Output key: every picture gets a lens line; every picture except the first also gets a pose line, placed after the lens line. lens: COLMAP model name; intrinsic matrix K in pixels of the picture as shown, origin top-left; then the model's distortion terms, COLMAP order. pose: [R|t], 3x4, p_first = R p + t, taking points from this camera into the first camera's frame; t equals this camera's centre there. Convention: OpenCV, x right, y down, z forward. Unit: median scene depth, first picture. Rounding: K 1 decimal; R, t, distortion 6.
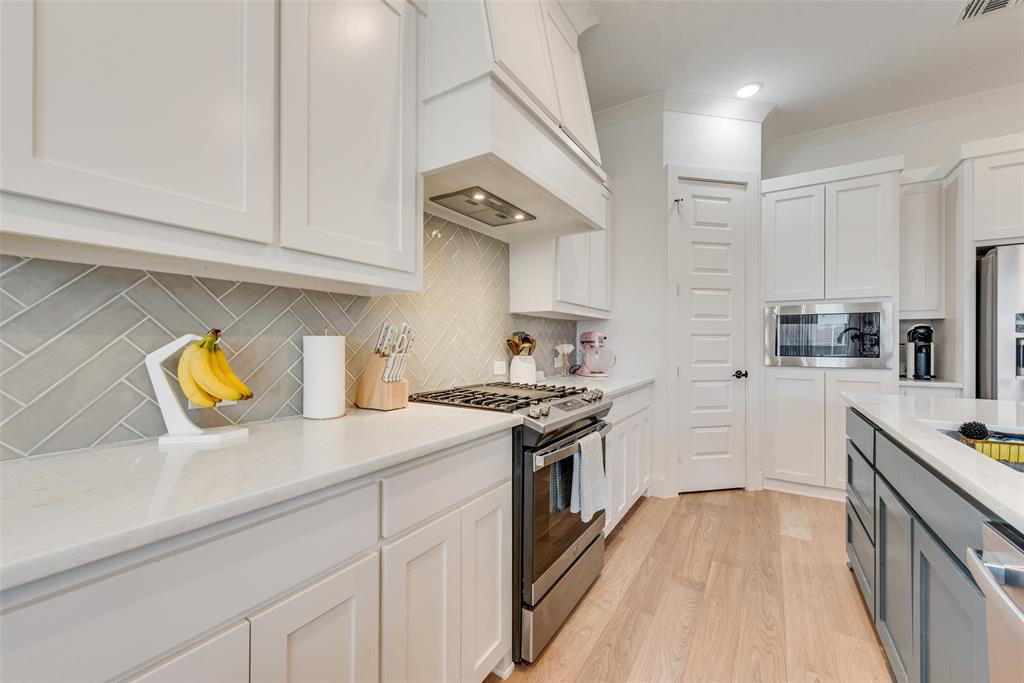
lens RADIAL K [[398.8, 0, 504.7], [0, 398.8, 342.6], [0, 0, 1]] dist [0.011554, -0.004369]
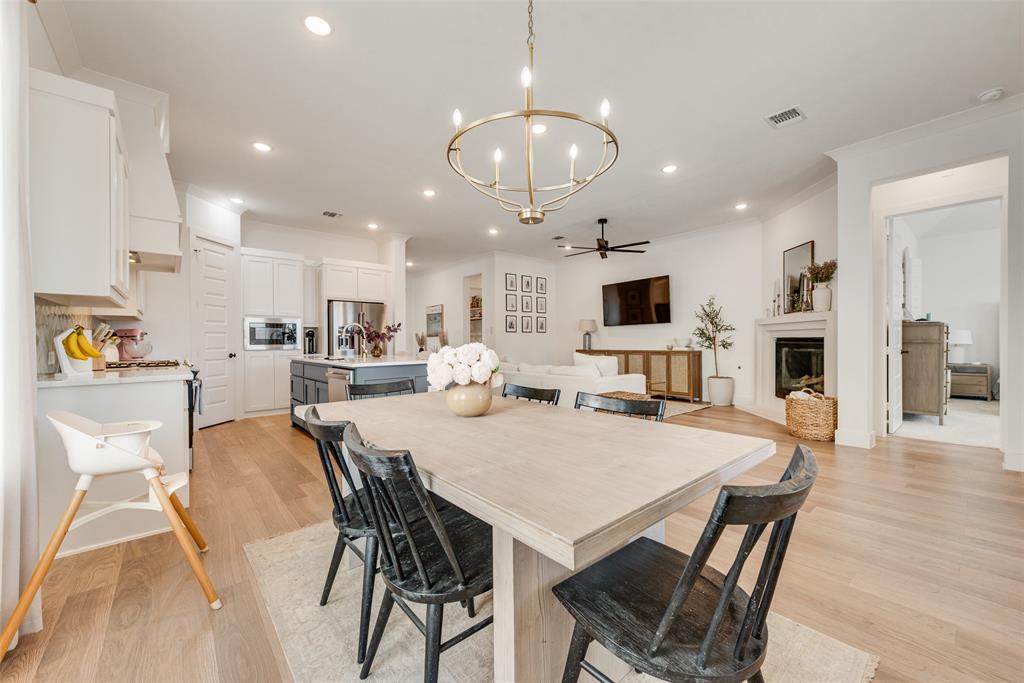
lens RADIAL K [[398.8, 0, 508.9], [0, 398.8, 342.1], [0, 0, 1]] dist [0.011554, -0.004369]
pose [[0.283140, -0.007834, 0.959047, -1.004657], [0.006735, 0.999958, 0.006180, 0.024571], [-0.959055, 0.004710, 0.283181, -0.884741]]
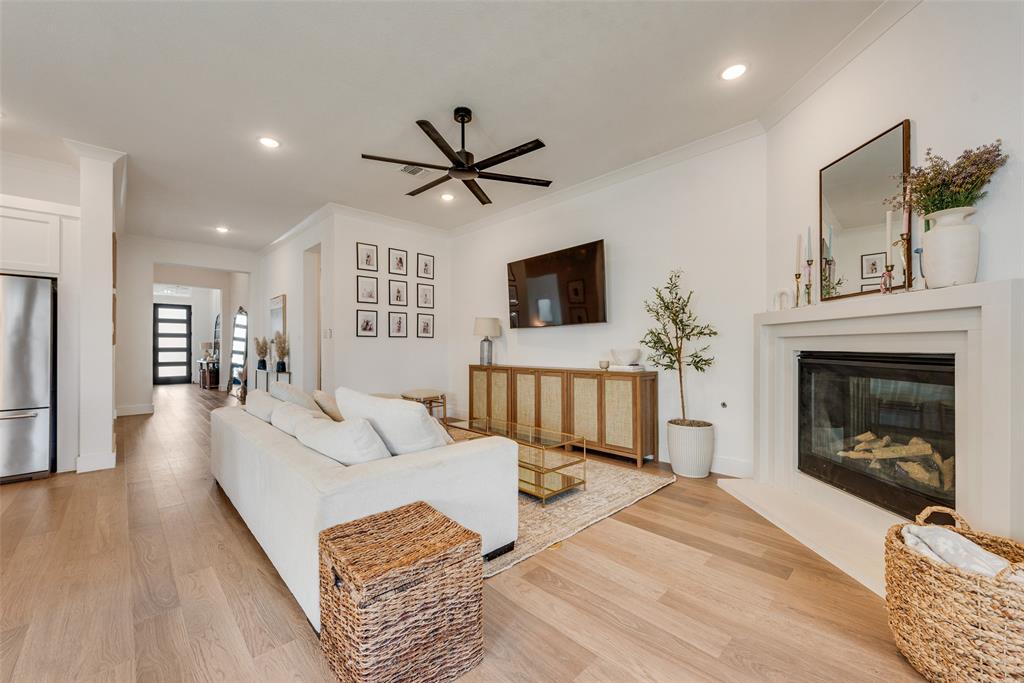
lens RADIAL K [[398.8, 0, 508.7], [0, 398.8, 342.1], [0, 0, 1]] dist [0.011554, -0.004369]
pose [[0.216123, 0.007563, 0.976337, 0.489416], [0.000428, 0.999969, -0.007841, 0.005004], [-0.976366, 0.002112, 0.216113, -1.171707]]
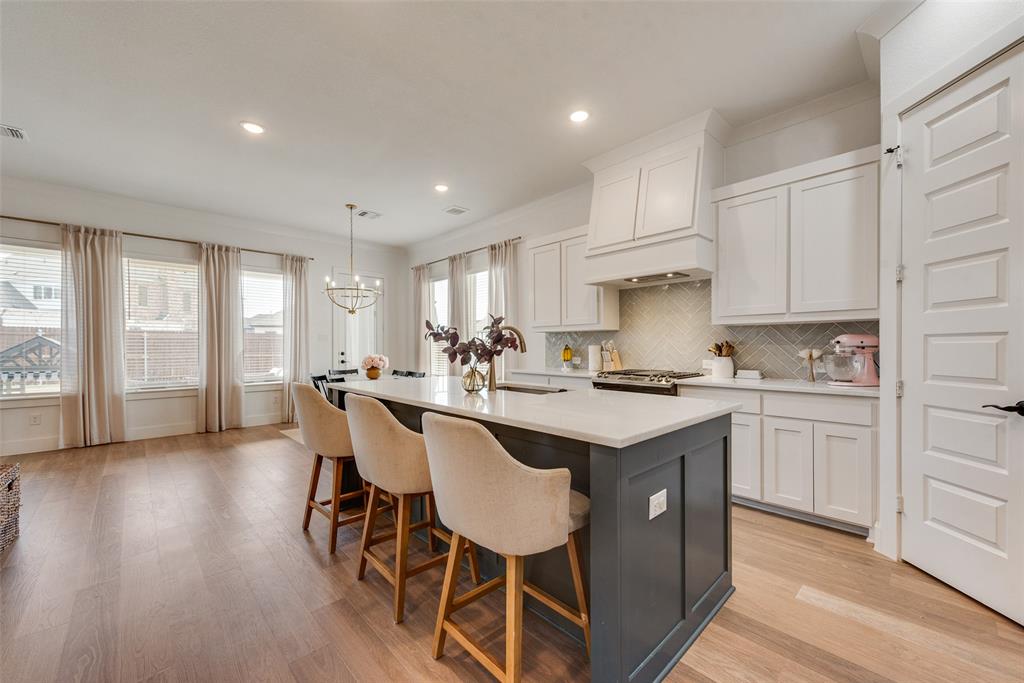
lens RADIAL K [[398.8, 0, 507.7], [0, 398.8, 349.4], [0, 0, 1]] dist [0.011554, -0.004369]
pose [[-0.232170, 0.005998, -0.972657, 1.673556], [0.003713, 0.999979, 0.005280, -0.002882], [0.972668, -0.002386, -0.232187, 0.634473]]
